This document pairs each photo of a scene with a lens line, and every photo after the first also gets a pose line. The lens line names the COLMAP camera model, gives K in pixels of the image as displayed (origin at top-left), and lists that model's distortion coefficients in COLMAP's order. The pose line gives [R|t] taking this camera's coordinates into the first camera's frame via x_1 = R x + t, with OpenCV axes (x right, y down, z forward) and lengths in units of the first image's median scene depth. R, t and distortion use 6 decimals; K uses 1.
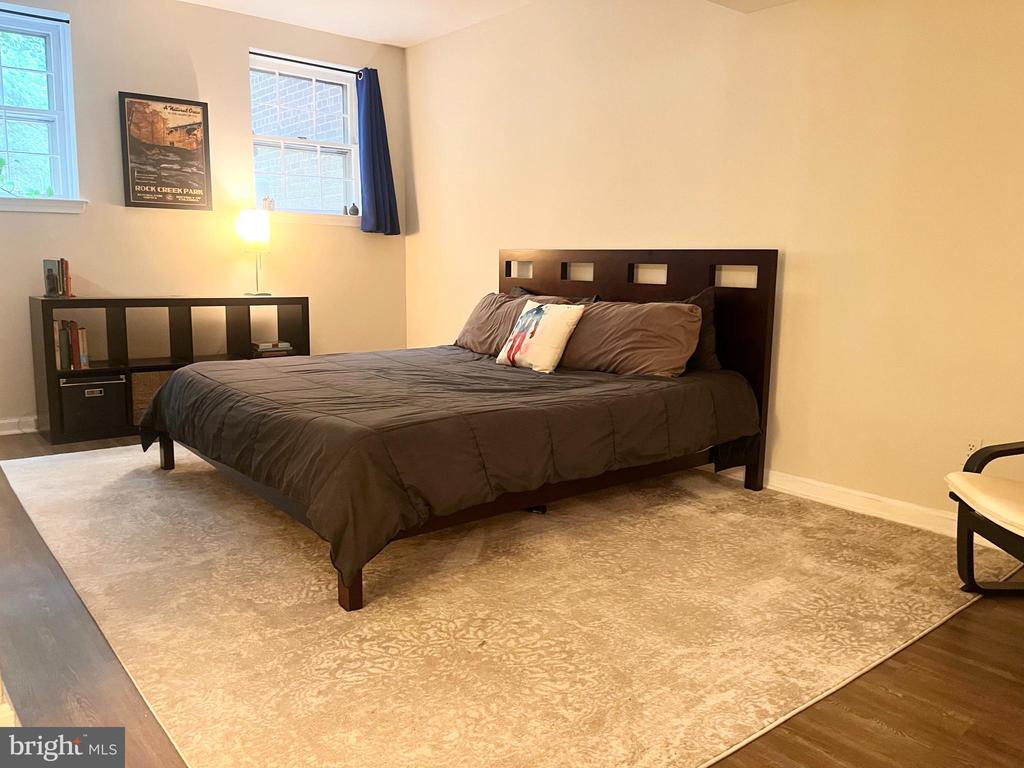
lens RADIAL K [[777.2, 0, 511.8], [0, 777.2, 381.5], [0, 0, 1]] dist [0.036557, -0.005056]
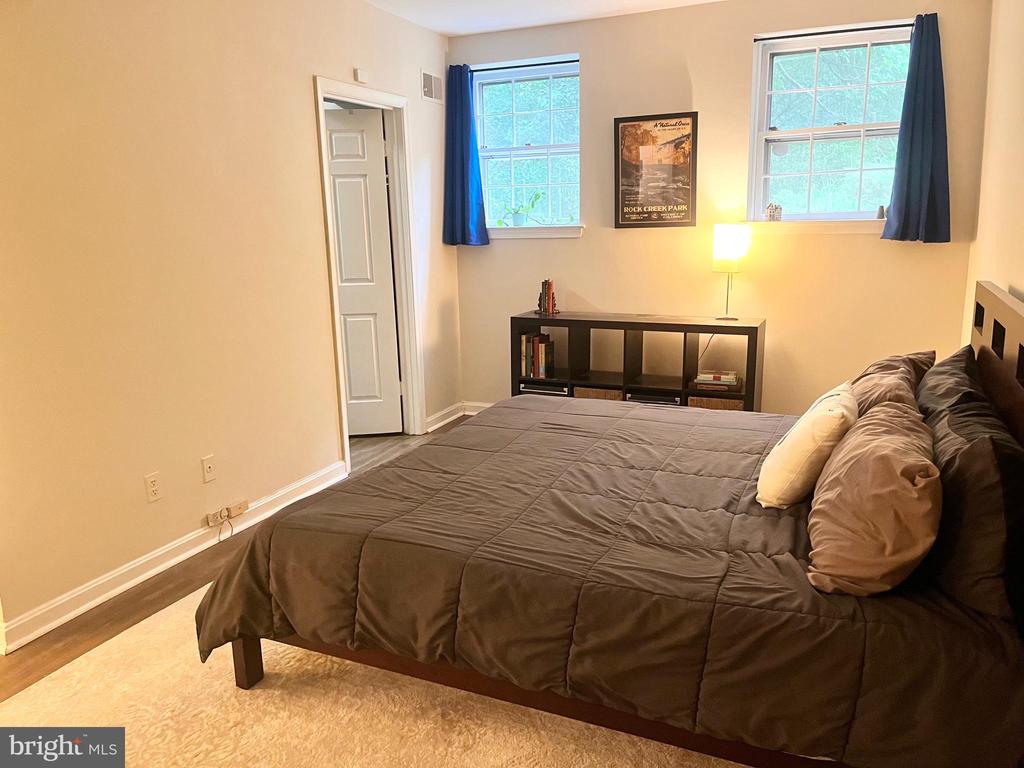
lens RADIAL K [[777.2, 0, 512.1], [0, 777.2, 386.4], [0, 0, 1]] dist [0.036557, -0.005056]
pose [[0.458170, 0.166768, -0.873080, 0.380744], [-0.113066, 0.985197, 0.128850, -0.129571], [0.881644, 0.039681, 0.470244, 0.386382]]
